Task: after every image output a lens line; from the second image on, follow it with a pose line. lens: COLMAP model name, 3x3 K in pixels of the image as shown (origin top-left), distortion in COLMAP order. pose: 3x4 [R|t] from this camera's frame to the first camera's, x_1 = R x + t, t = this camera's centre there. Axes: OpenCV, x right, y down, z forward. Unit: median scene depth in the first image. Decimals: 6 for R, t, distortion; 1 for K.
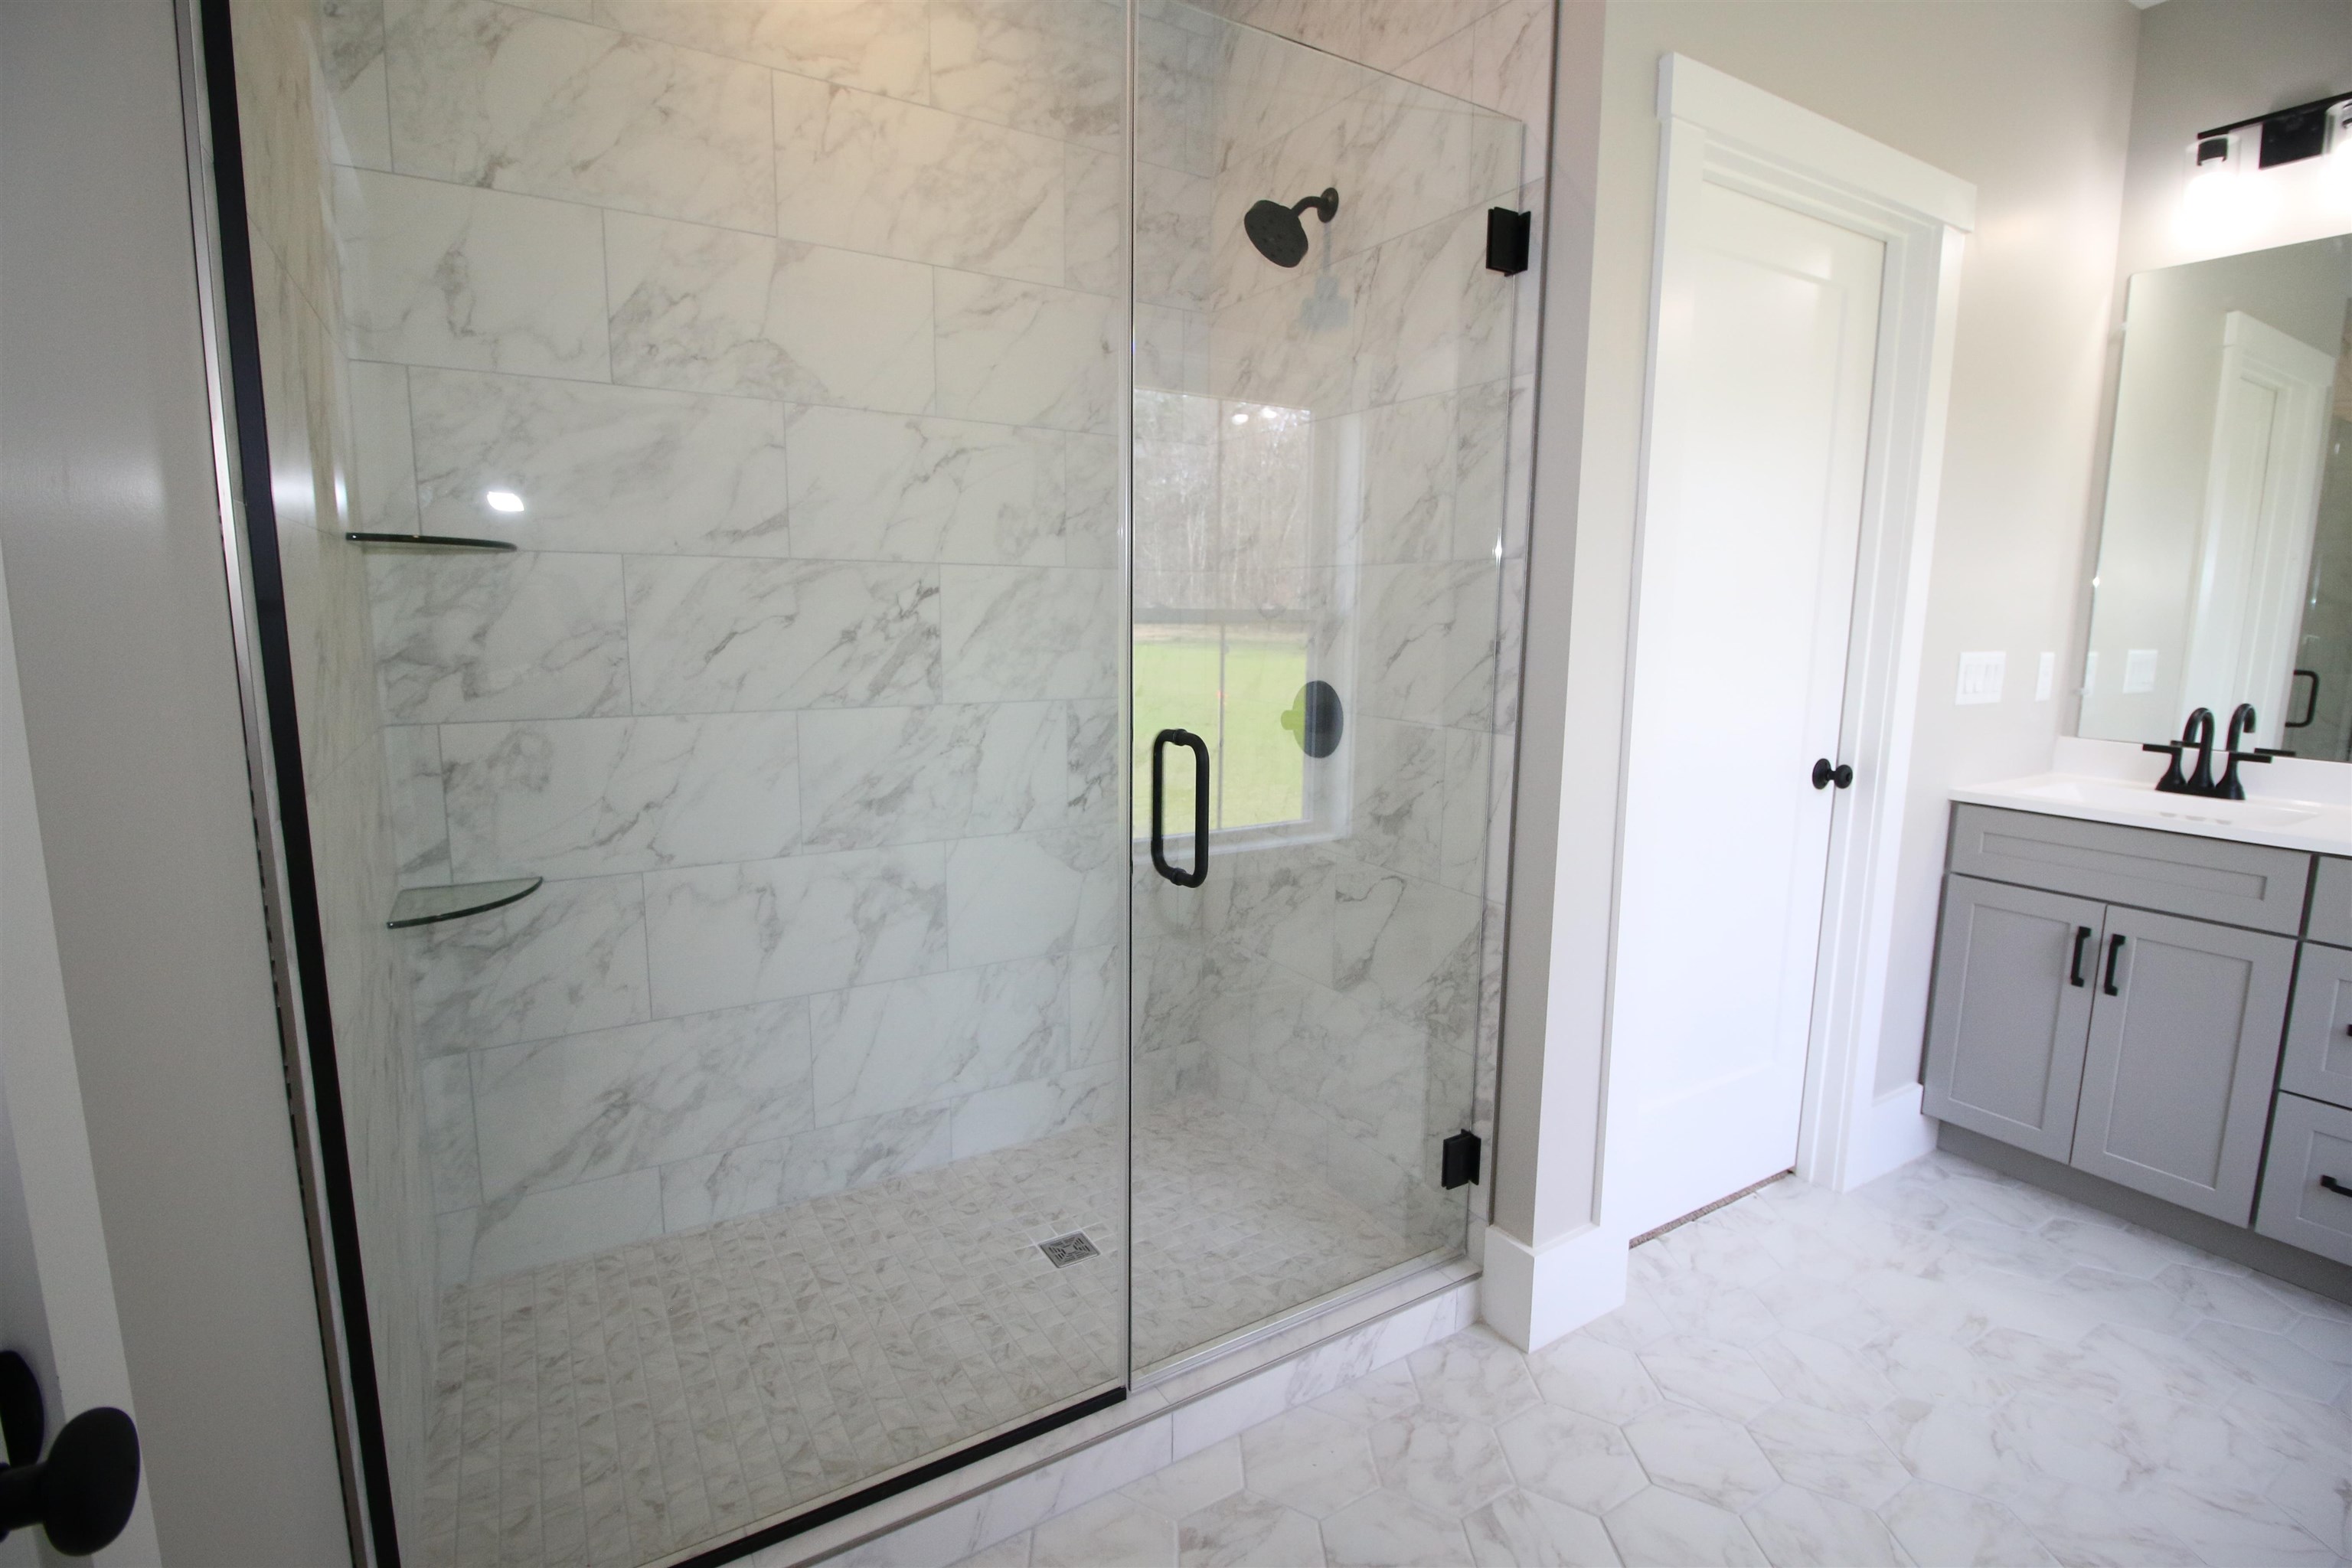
lens RADIAL K [[1082.9, 0, 1174.8], [0, 1082.9, 764.3], [0, 0, 1]] dist [-0.000830, -0.012169]
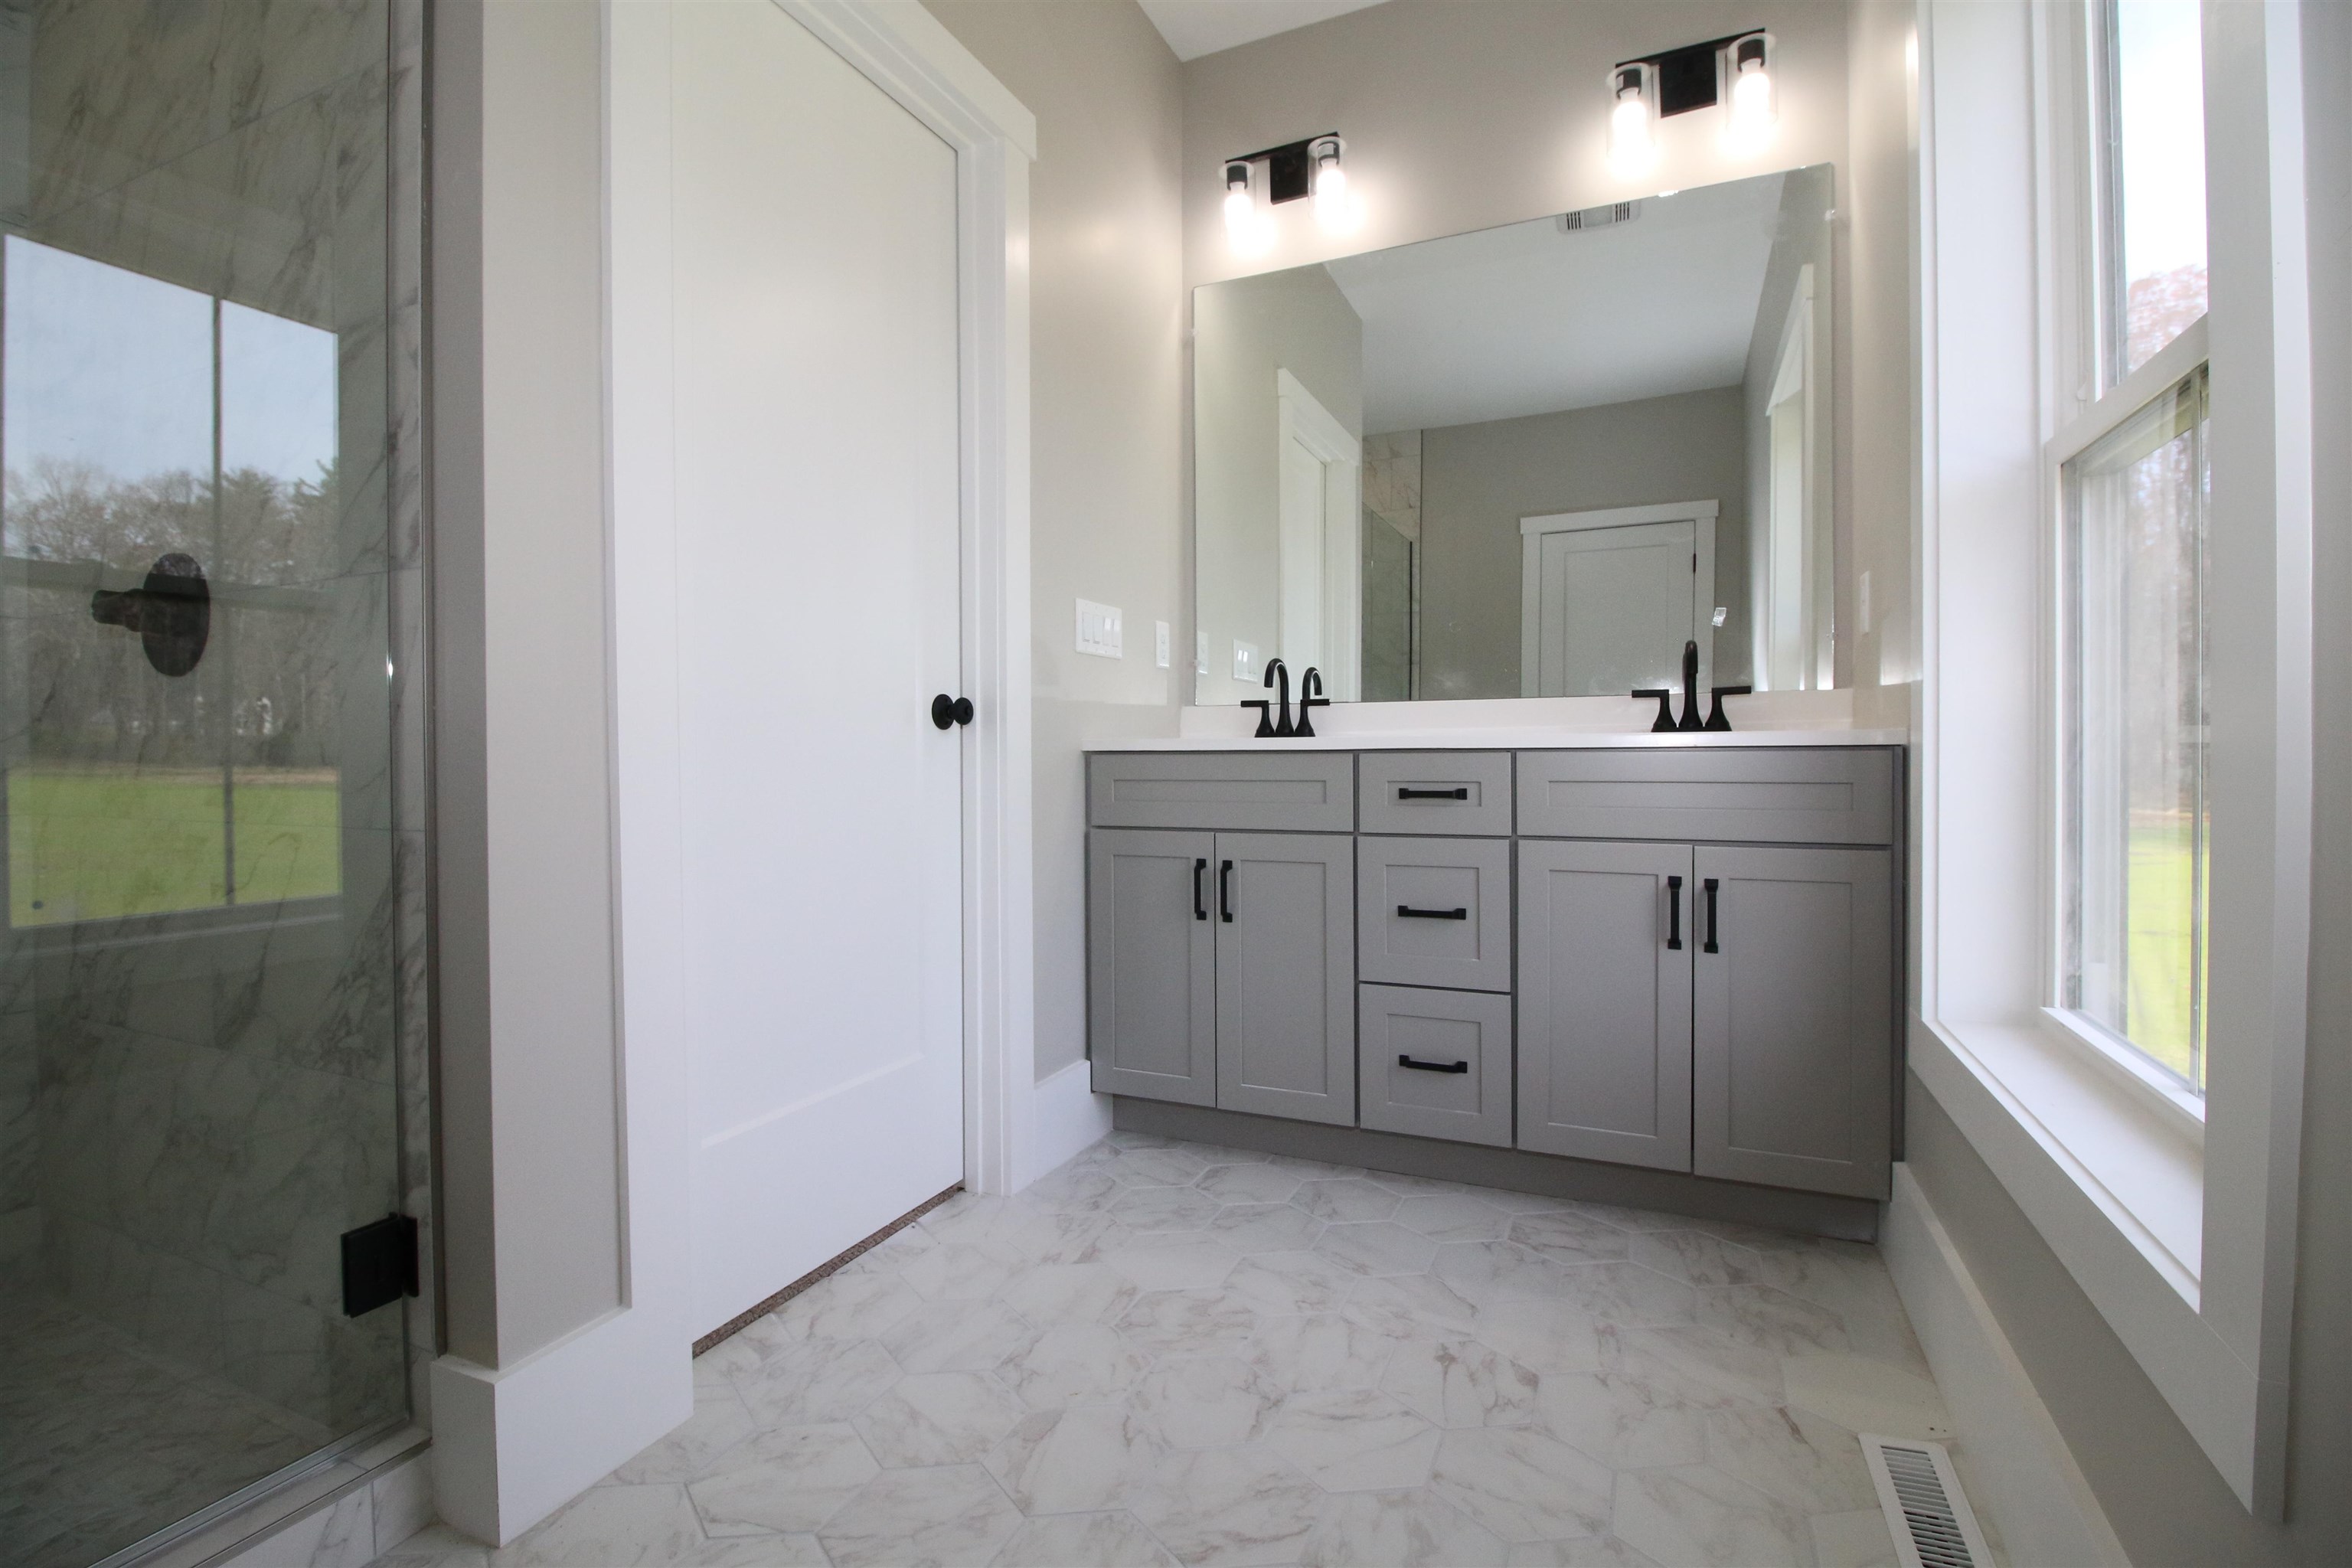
lens RADIAL K [[1082.9, 0, 1174.8], [0, 1082.9, 764.3], [0, 0, 1]] dist [-0.000830, -0.012169]
pose [[0.823421, -0.020681, 0.567054, 0.284244], [0.095810, 0.990054, -0.103018, 0.183528], [-0.559283, 0.139157, 0.817213, 0.197401]]
